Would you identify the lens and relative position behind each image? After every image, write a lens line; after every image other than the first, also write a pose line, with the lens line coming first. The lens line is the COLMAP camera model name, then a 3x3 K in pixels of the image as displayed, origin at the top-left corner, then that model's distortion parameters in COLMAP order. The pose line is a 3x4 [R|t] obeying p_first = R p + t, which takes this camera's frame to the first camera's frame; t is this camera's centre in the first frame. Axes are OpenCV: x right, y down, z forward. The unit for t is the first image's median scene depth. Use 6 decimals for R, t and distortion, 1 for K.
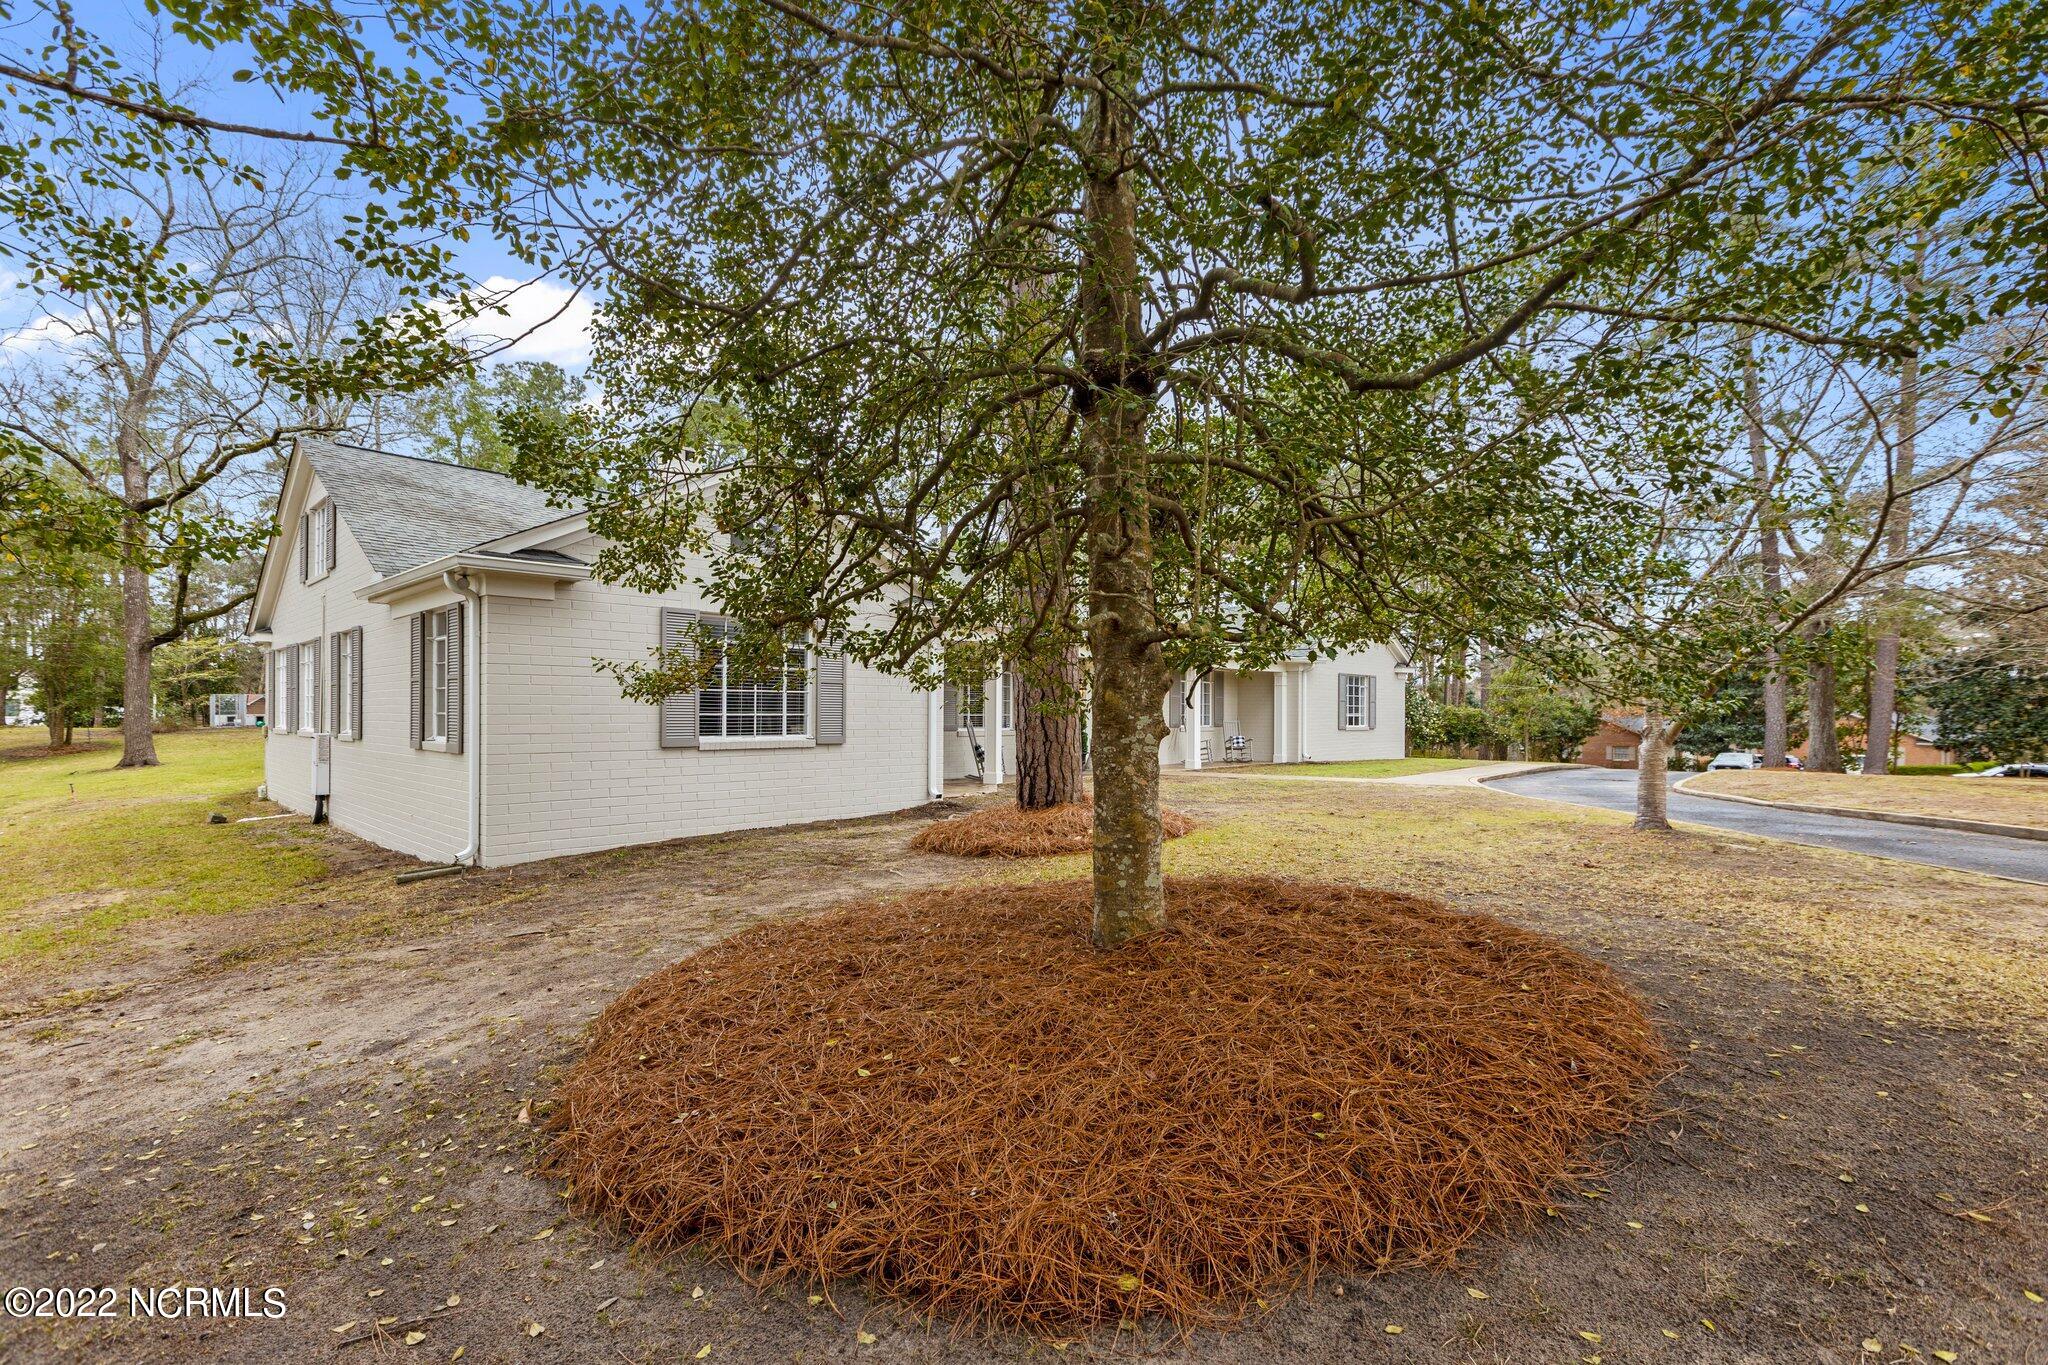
lens RADIAL K [[925.2, 0, 1027.3], [0, 925.2, 699.5], [0, 0, 1]] dist [-0.001432, 0.001634]
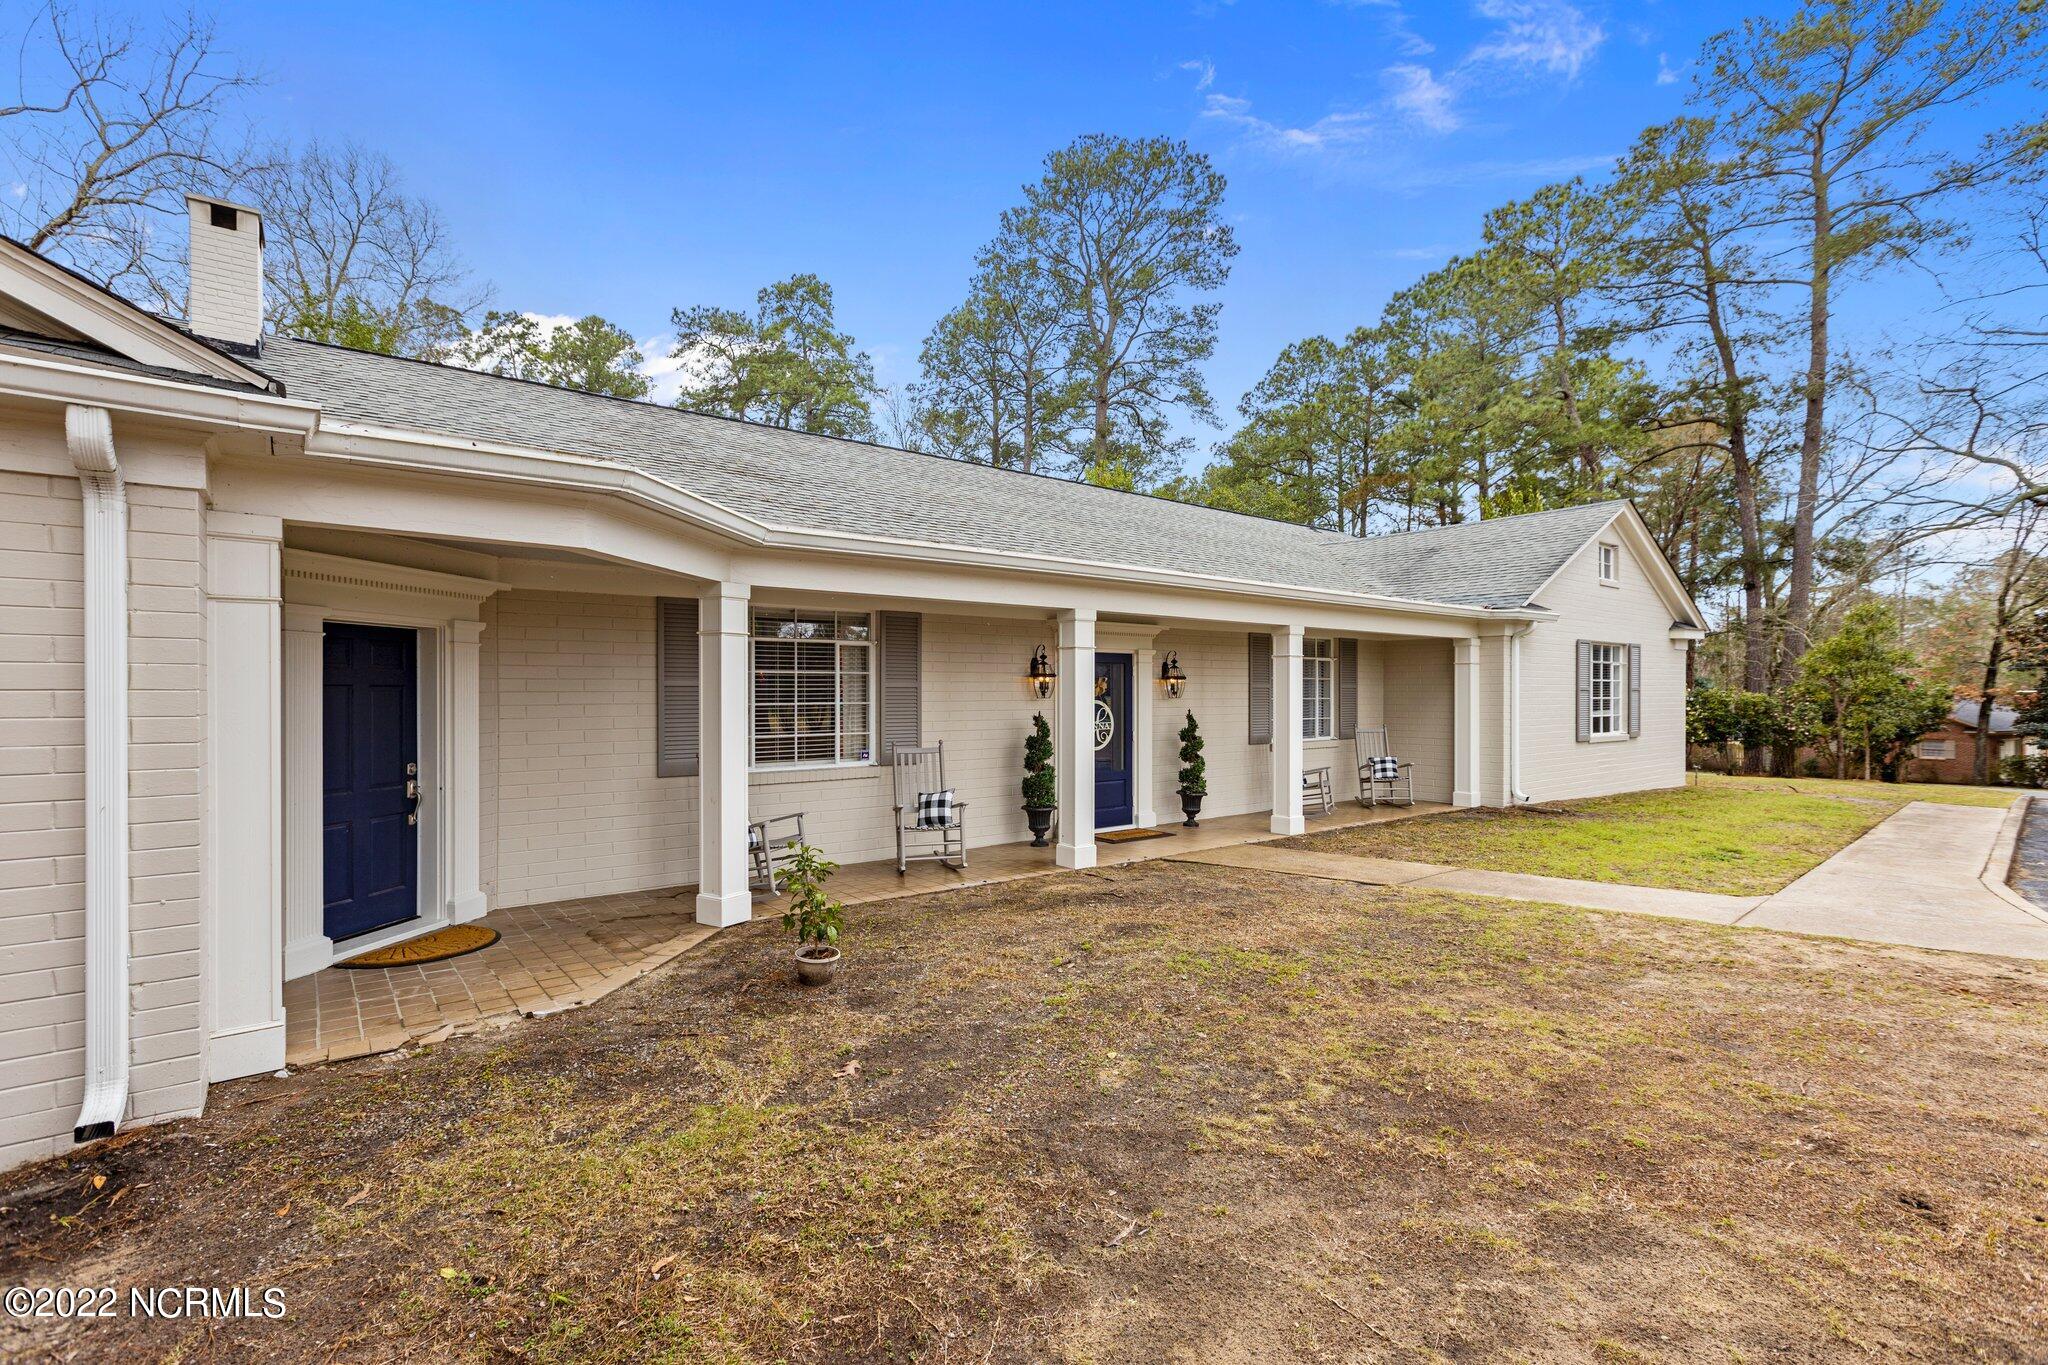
lens RADIAL K [[925.2, 0, 1019.7], [0, 925.2, 683.6], [0, 0, 1]] dist [-0.001432, 0.001634]
pose [[0.986909, -0.013037, -0.160751, 0.104296], [0.012850, 0.999915, -0.002202, -0.005386], [0.160766, 0.000108, 0.986993, 0.428930]]
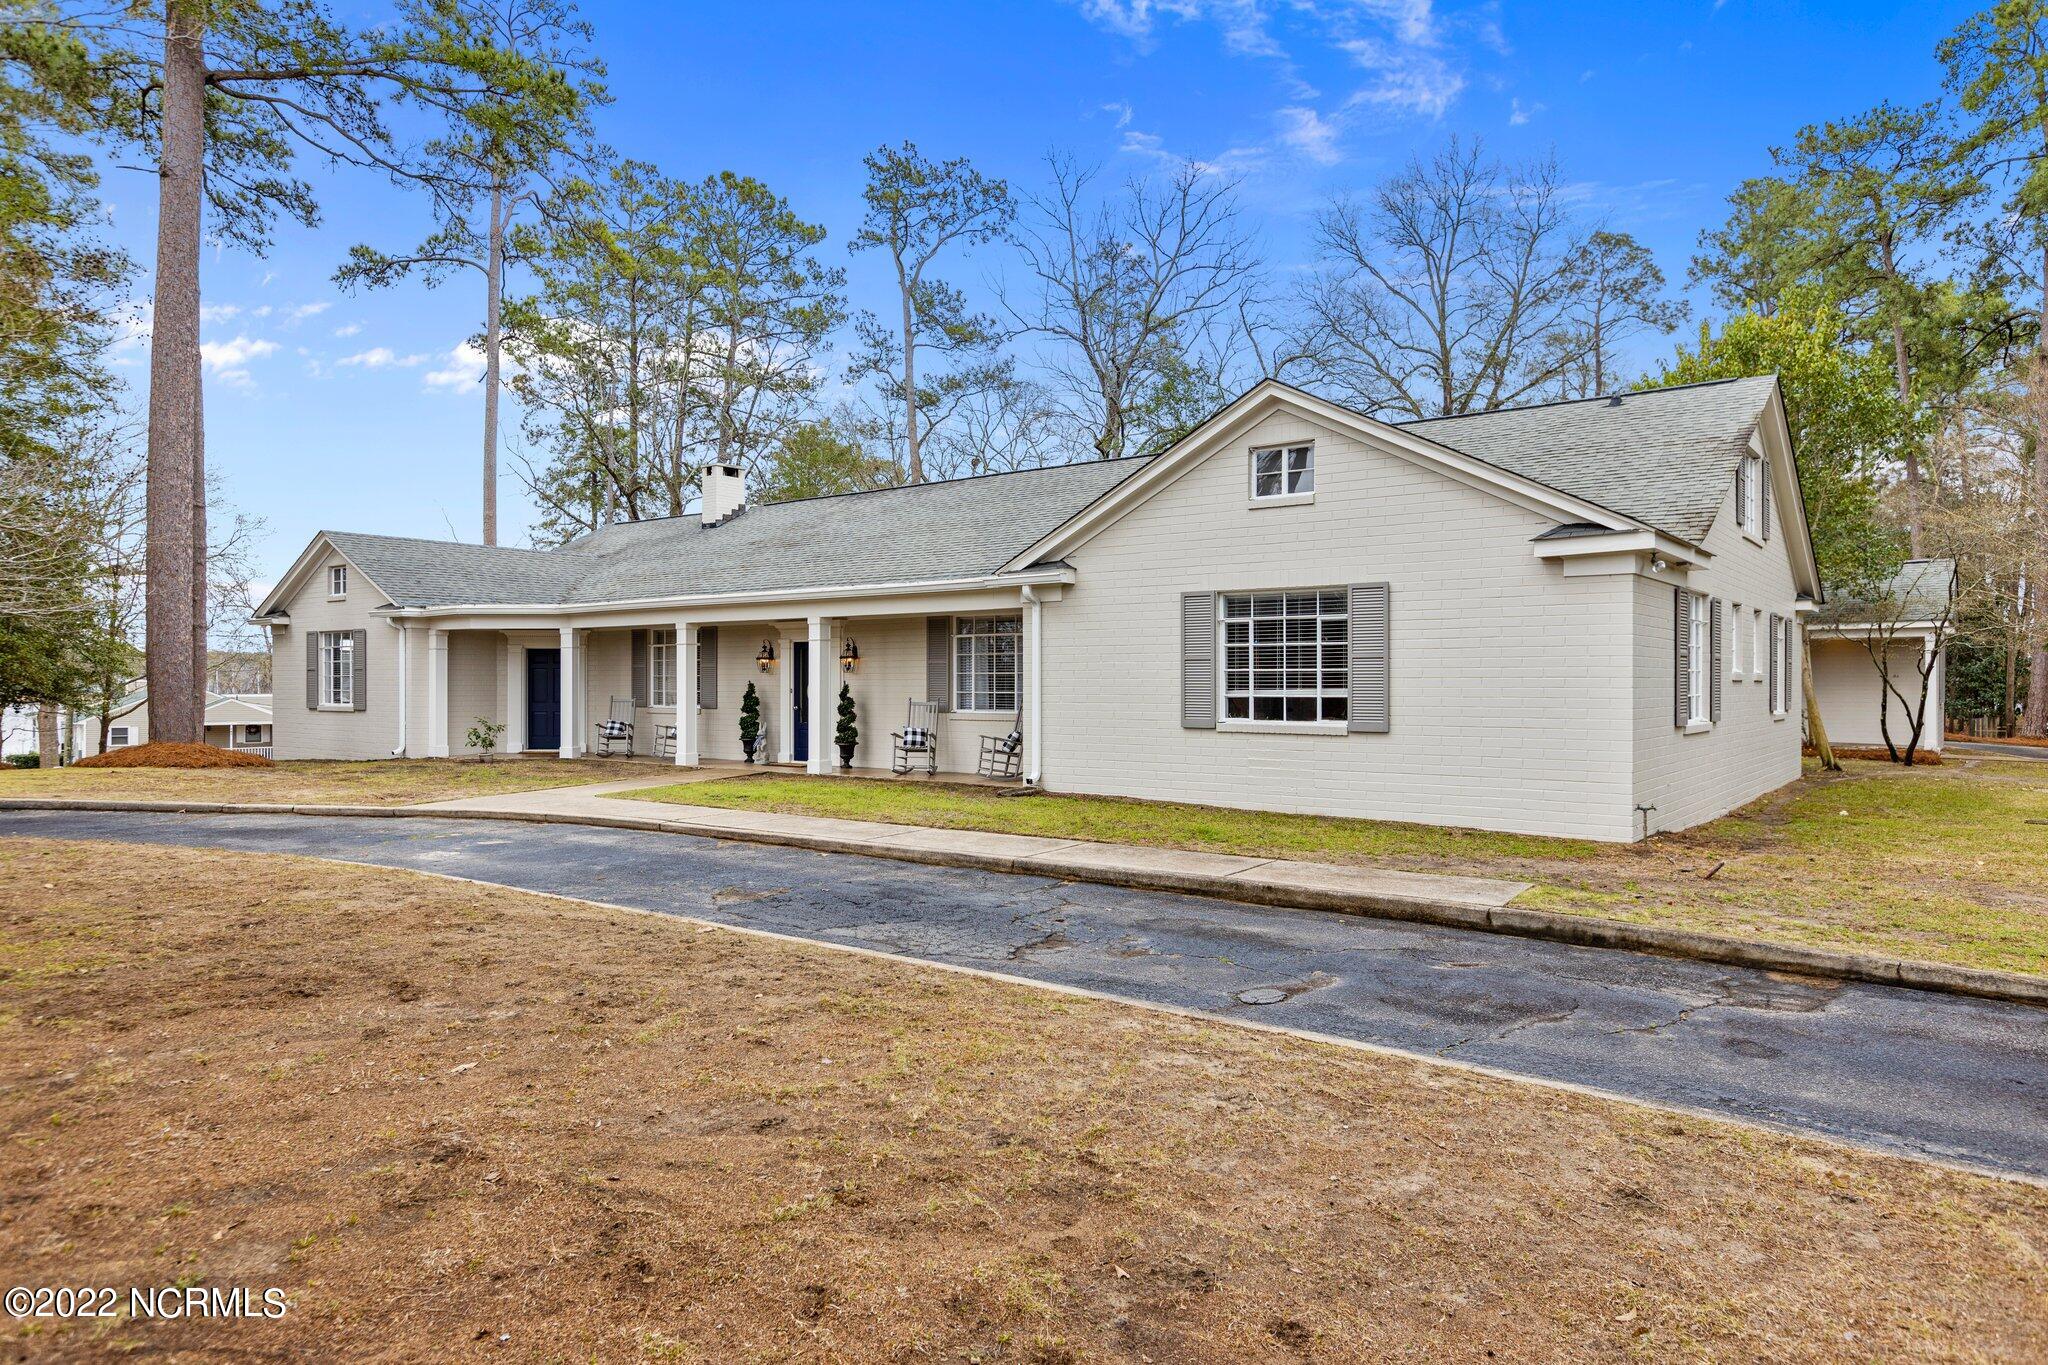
lens RADIAL K [[1280.0, 0, 1021.1], [0, 1280.0, 682.0], [0, 0, 1]] dist [-0.001739, -0.000150]
pose [[0.088403, -0.009780, -0.996037, 0.946864], [0.013833, 0.999867, -0.008590, 0.016823], [0.995989, -0.013019, 0.088527, 0.919912]]
